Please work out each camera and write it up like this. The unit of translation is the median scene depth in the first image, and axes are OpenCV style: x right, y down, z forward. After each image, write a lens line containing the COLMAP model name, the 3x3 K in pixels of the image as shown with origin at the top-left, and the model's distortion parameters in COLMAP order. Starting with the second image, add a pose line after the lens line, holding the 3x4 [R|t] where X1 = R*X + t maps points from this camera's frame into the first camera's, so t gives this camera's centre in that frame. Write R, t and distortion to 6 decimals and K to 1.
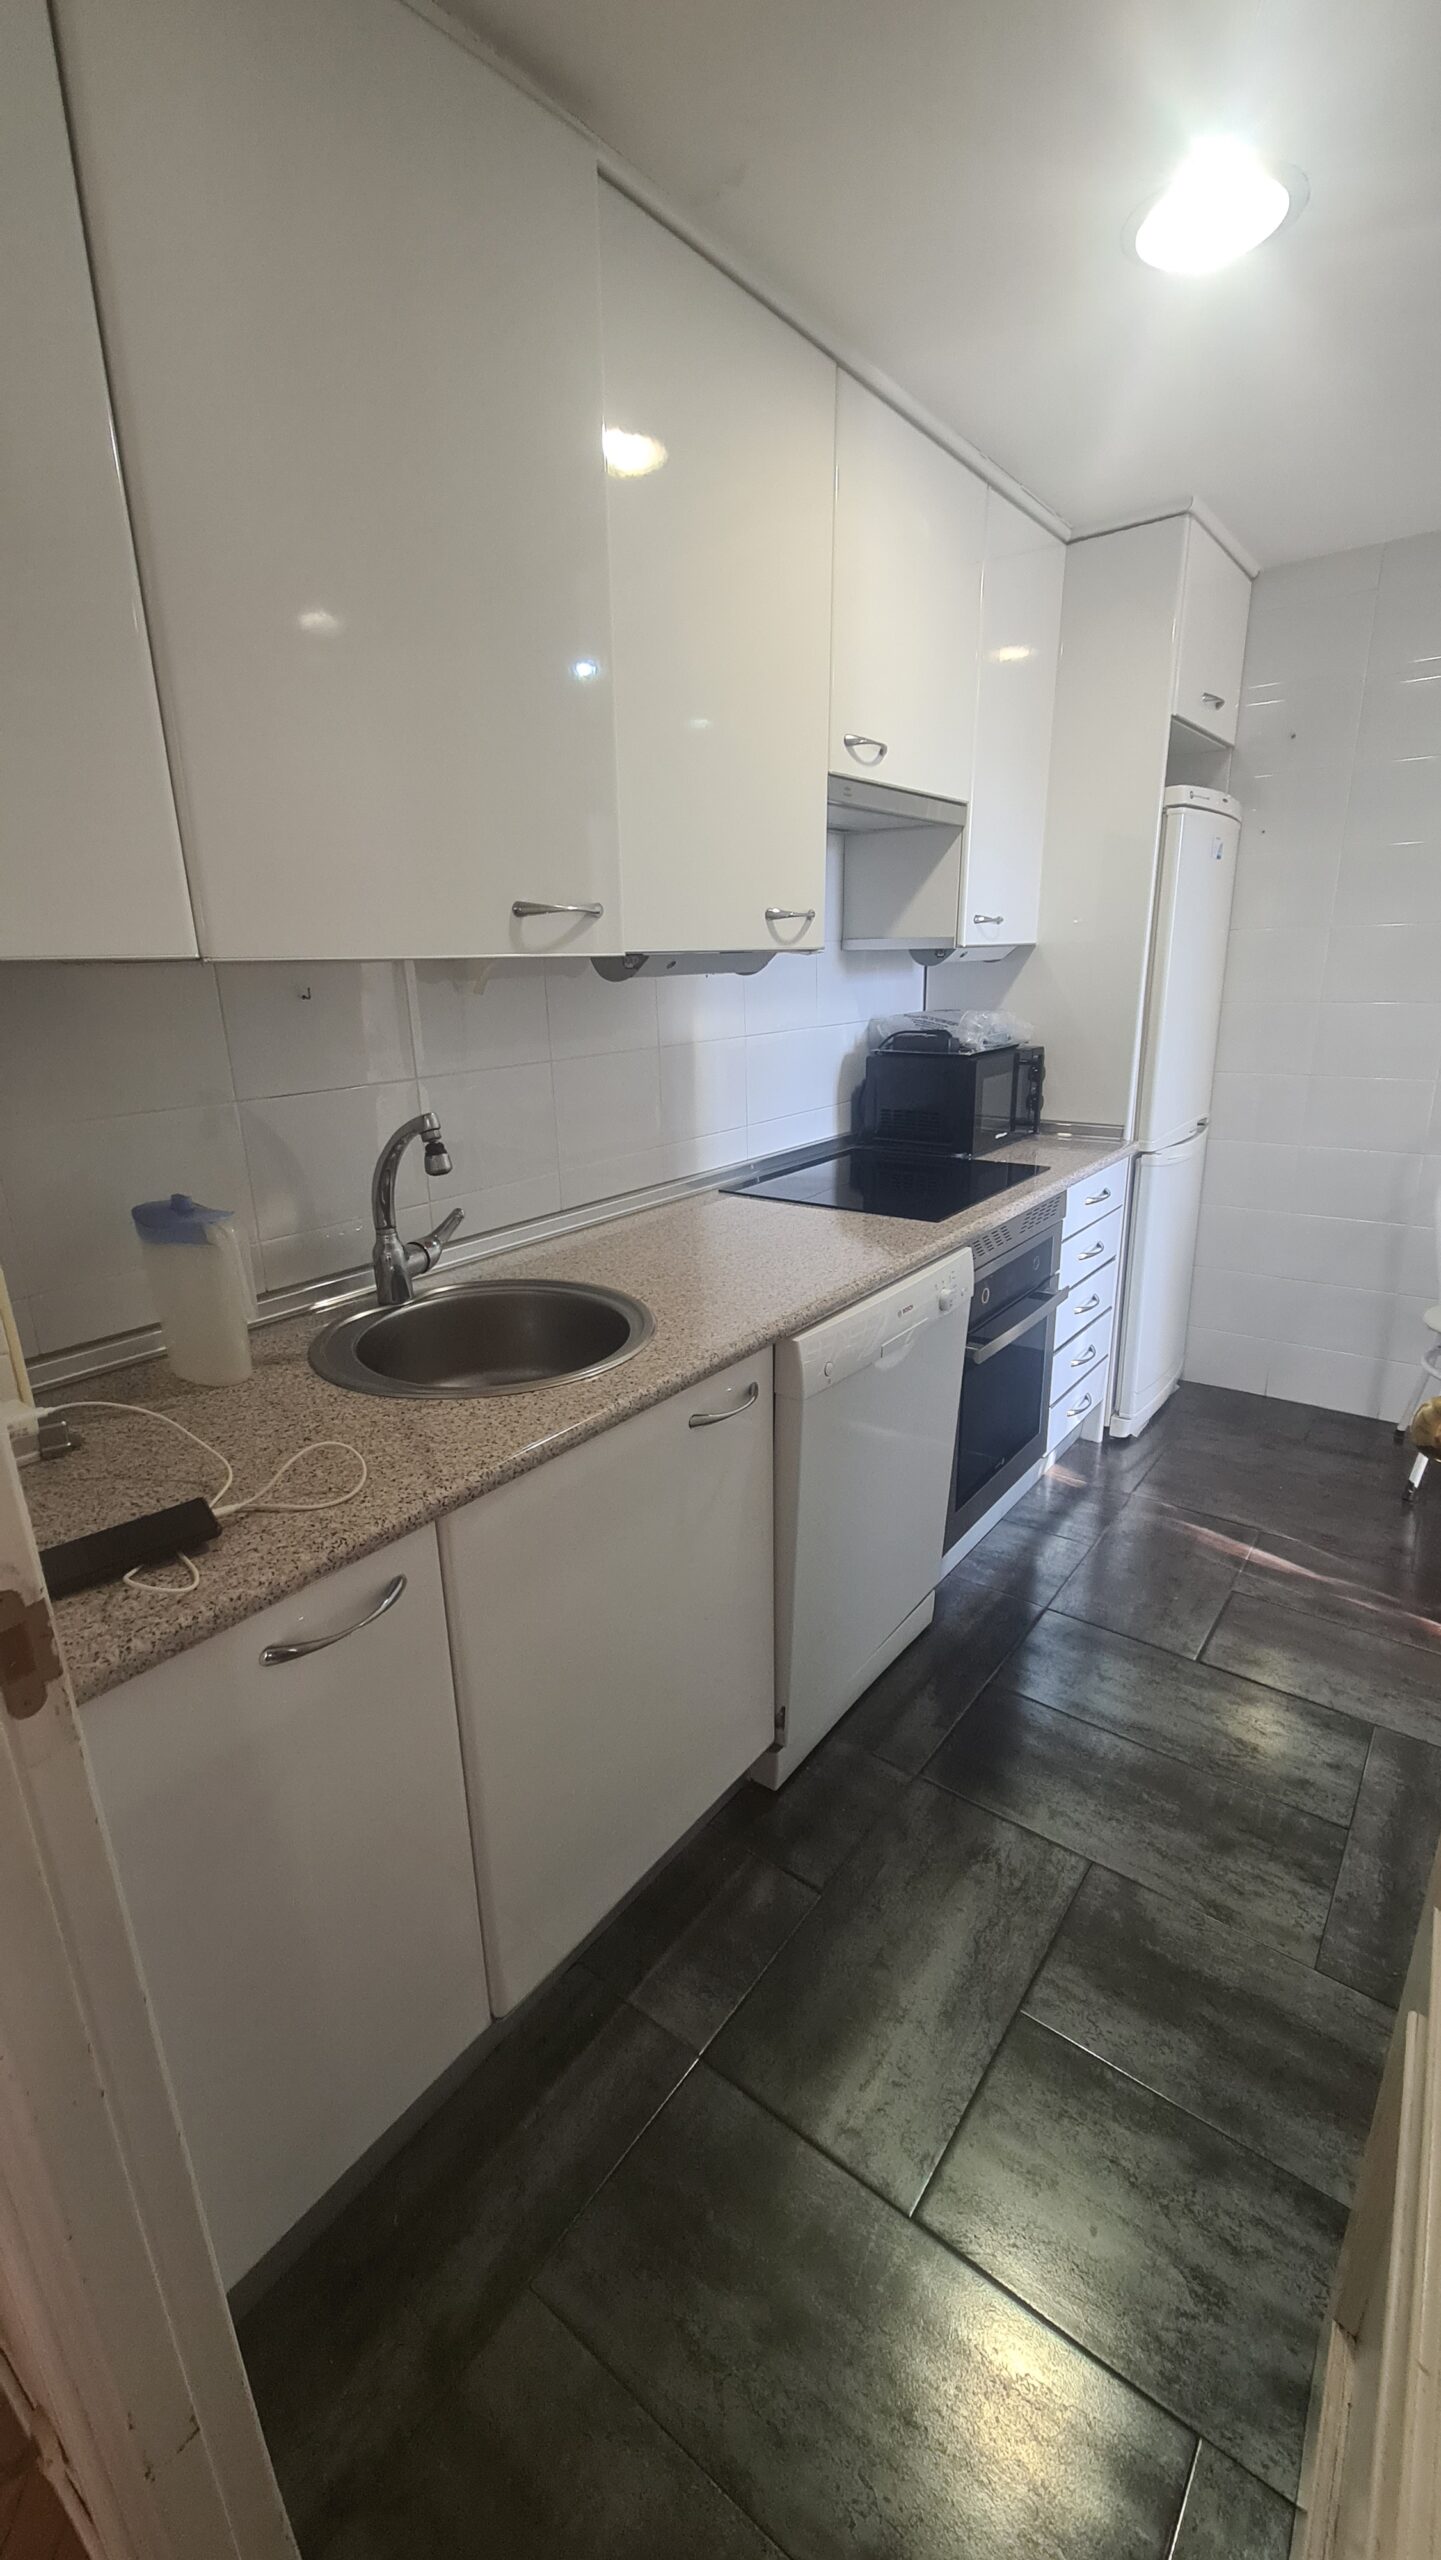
lens RADIAL K [[1050.0, 0, 725.3], [0, 1050.0, 1274.7], [0, 0, 1]] dist [0.001266, -0.000989]
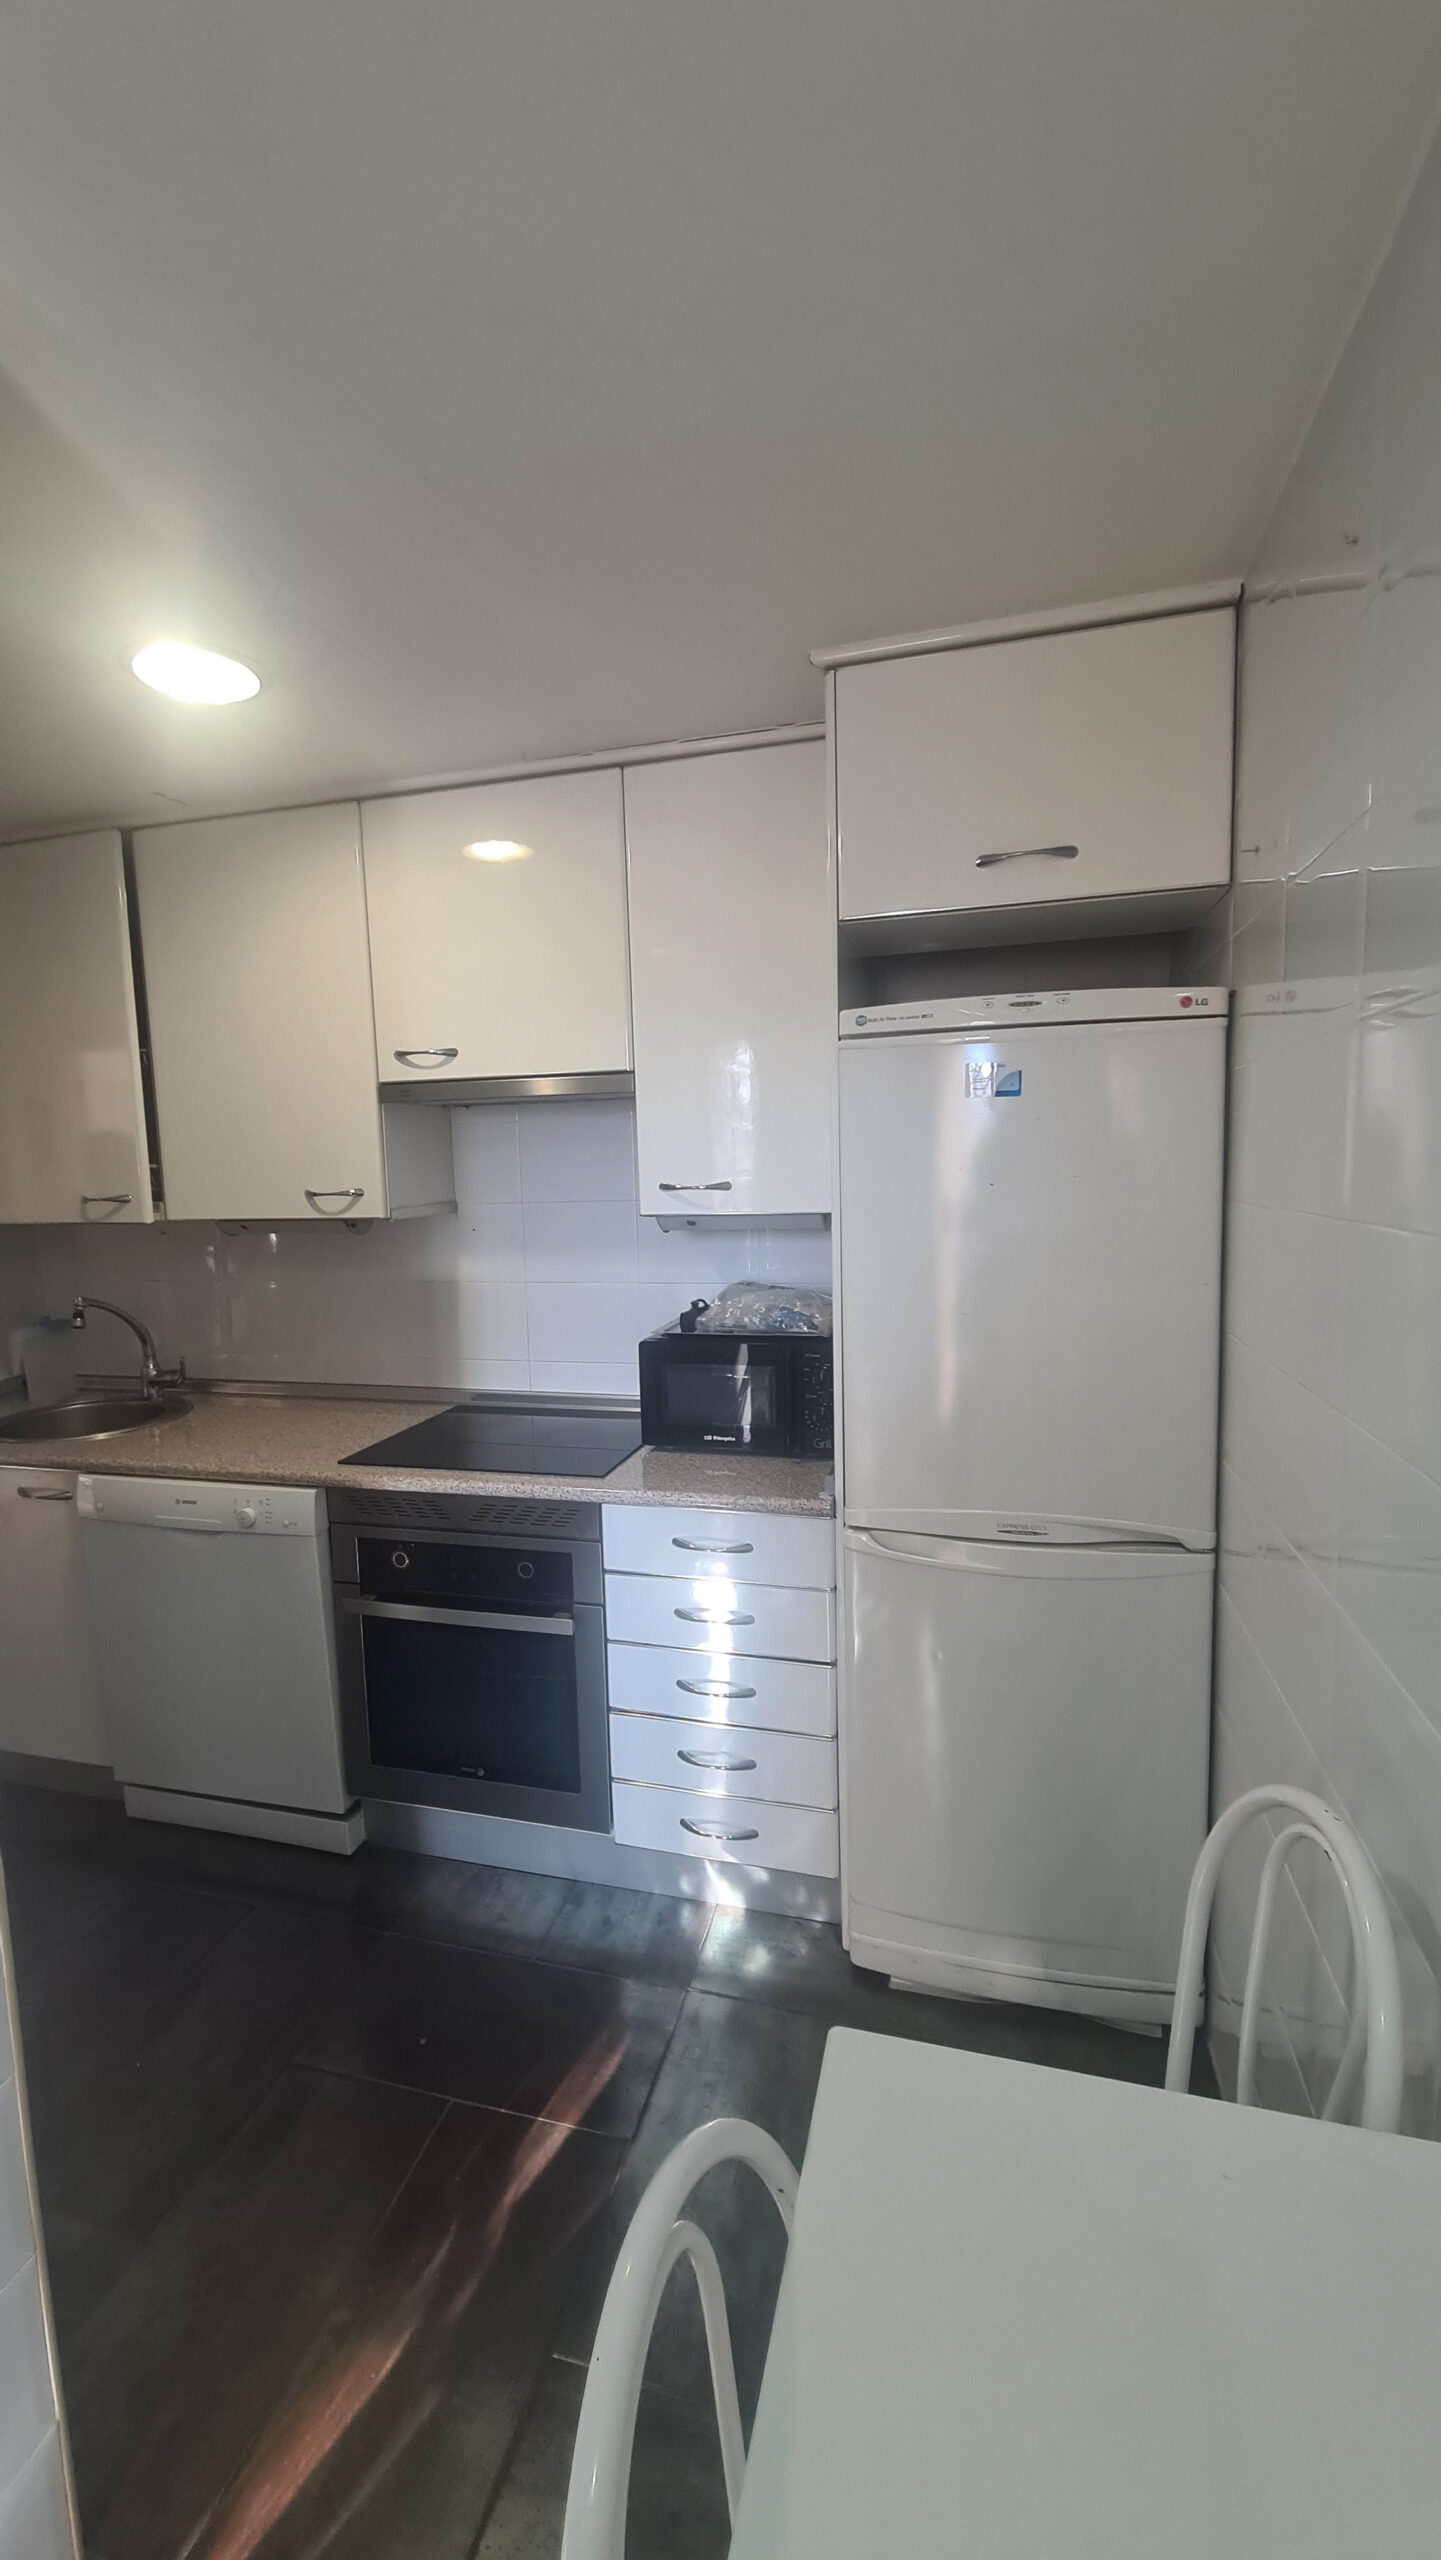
lens RADIAL K [[1050.0, 0, 721.6], [0, 1050.0, 1298.3], [0, 0, 1]] dist [0.001266, -0.000989]
pose [[0.375501, 0.114422, -0.919732, 1.418301], [-0.260542, 0.965365, 0.013727, -0.352733], [0.889448, 0.234474, 0.392307, 0.926947]]
